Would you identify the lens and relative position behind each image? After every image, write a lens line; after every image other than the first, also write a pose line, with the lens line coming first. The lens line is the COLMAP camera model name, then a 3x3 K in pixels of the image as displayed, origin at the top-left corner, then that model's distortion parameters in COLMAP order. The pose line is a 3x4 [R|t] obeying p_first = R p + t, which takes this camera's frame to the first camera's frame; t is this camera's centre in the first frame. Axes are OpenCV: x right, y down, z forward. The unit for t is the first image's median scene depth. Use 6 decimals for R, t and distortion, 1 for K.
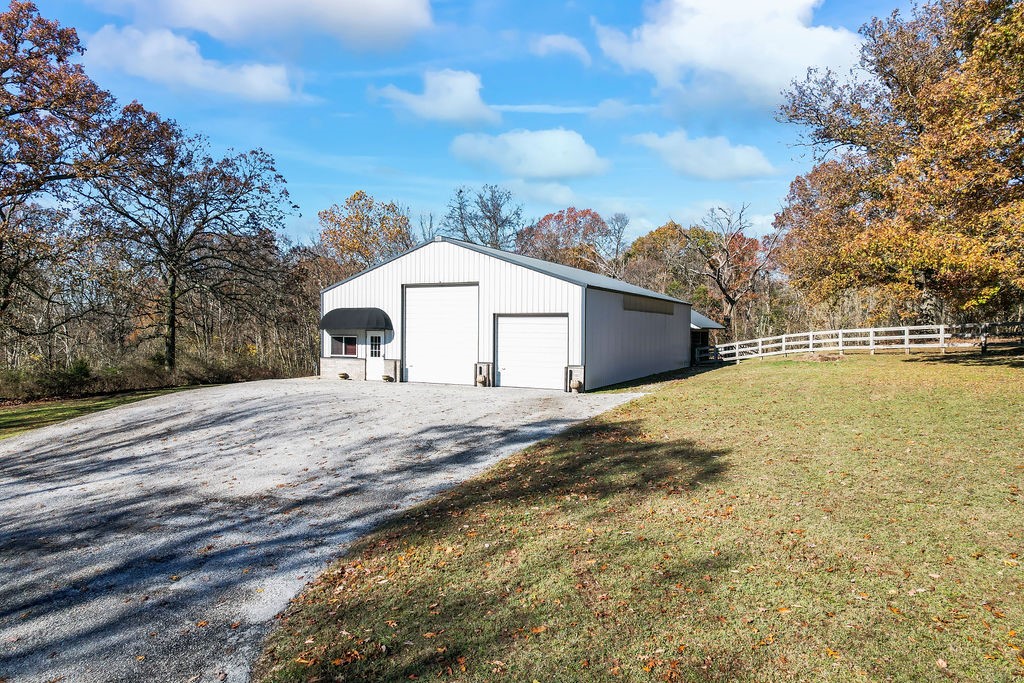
lens RADIAL K [[665.8, 0, 513.2], [0, 665.8, 335.9], [0, 0, 1]] dist [-0.067877, 0.047110]
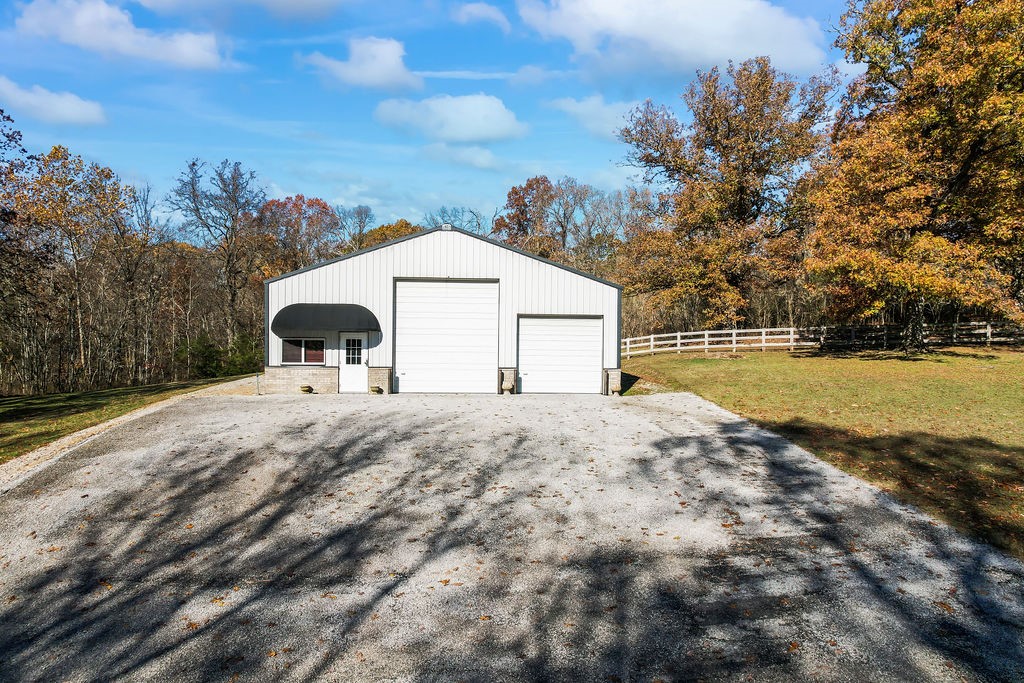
lens RADIAL K [[665.8, 0, 512.2], [0, 665.8, 342.0], [0, 0, 1]] dist [-0.067877, 0.047110]
pose [[0.855970, -0.007059, 0.516977, -0.466359], [-0.000438, 0.999897, 0.014378, -0.007615], [-0.517025, -0.012534, 0.855879, 0.198047]]
